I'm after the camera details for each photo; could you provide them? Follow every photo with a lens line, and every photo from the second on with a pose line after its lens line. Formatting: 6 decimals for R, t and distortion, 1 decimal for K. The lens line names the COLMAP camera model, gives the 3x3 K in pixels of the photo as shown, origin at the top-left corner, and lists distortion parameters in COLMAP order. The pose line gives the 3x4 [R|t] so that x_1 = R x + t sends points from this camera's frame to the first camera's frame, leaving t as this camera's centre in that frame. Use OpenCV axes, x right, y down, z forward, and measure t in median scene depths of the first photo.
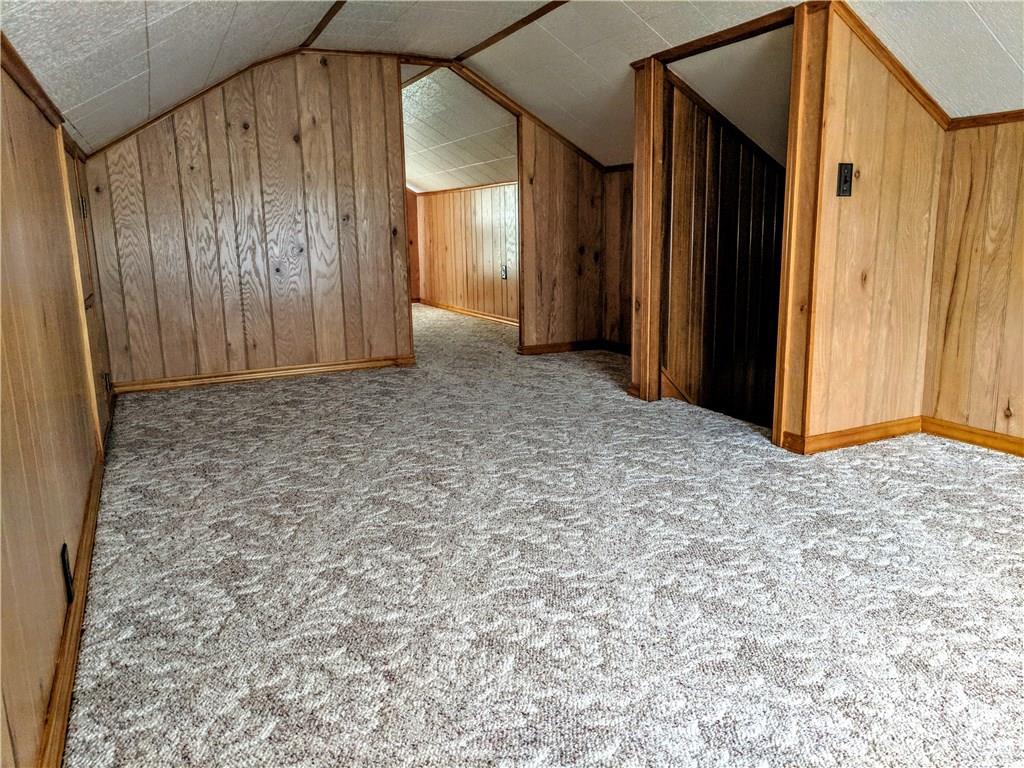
lens RADIAL K [[786.6, 0, 512.0], [0, 786.6, 384.0], [0, 0, 1]] dist [0.037034, 0.003085]
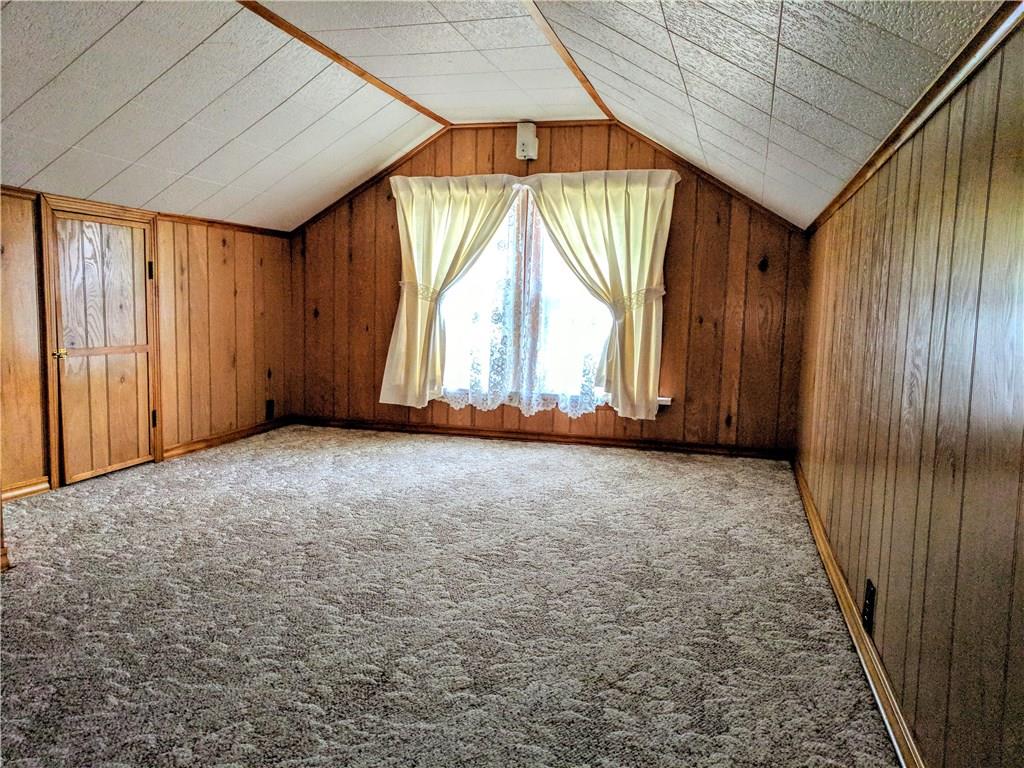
lens RADIAL K [[788.4, 0, 512.0], [0, 788.4, 384.0], [0, 0, 1]] dist [0.046248, 0.004787]
pose [[-0.759514, -0.069240, 0.646795, -0.649318], [0.112660, 0.965291, 0.235630, -0.275295], [-0.640660, 0.251832, -0.725352, 1.509057]]
